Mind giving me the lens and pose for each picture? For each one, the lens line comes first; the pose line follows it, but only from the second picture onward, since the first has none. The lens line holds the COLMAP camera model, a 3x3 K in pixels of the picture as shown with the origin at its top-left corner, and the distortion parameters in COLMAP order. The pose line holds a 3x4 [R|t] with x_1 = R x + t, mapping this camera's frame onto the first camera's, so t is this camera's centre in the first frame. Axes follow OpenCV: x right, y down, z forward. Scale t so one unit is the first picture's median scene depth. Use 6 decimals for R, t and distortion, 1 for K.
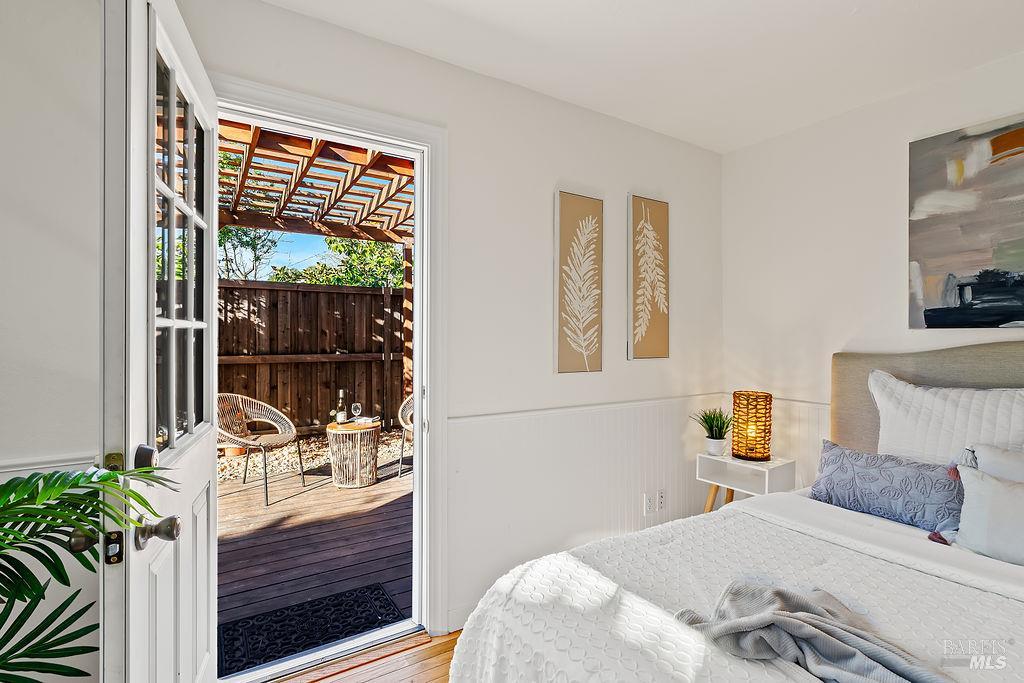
lens RADIAL K [[491.3, 0, 512.3], [0, 491.3, 336.7], [0, 0, 1]] dist [-0.000628, -0.000012]
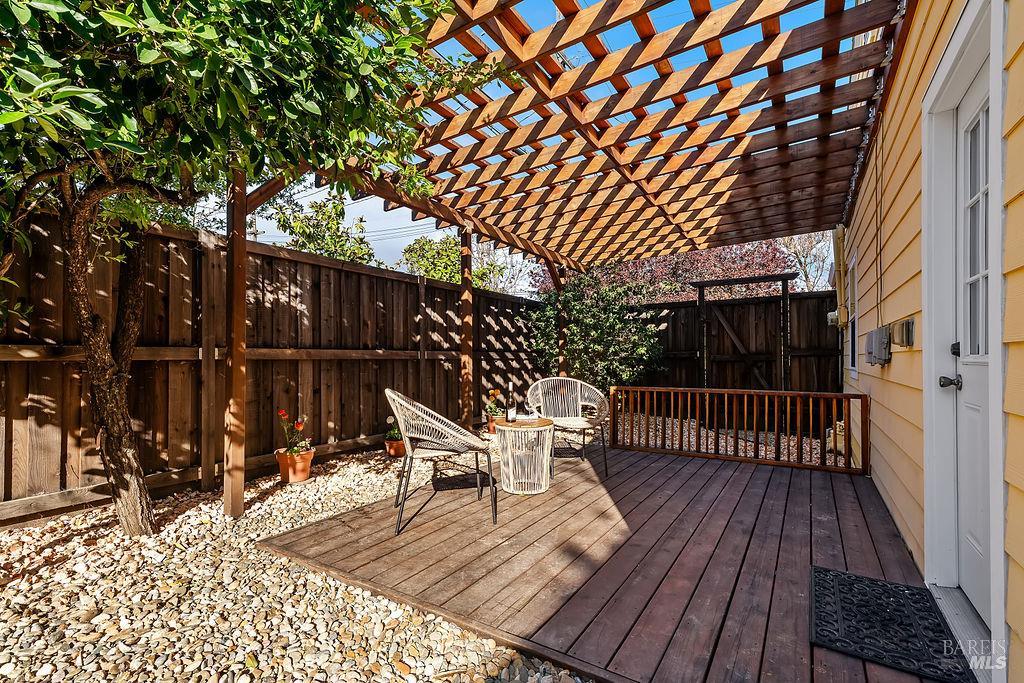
lens RADIAL K [[468.7, 0, 510.3], [0, 468.7, 352.5], [0, 0, 1]] dist [-0.000562, -0.000157]
pose [[0.901831, 0.007177, 0.432028, -0.517655], [-0.003170, 0.999945, -0.009994, 0.047336], [-0.432076, 0.007643, 0.901805, 0.193935]]
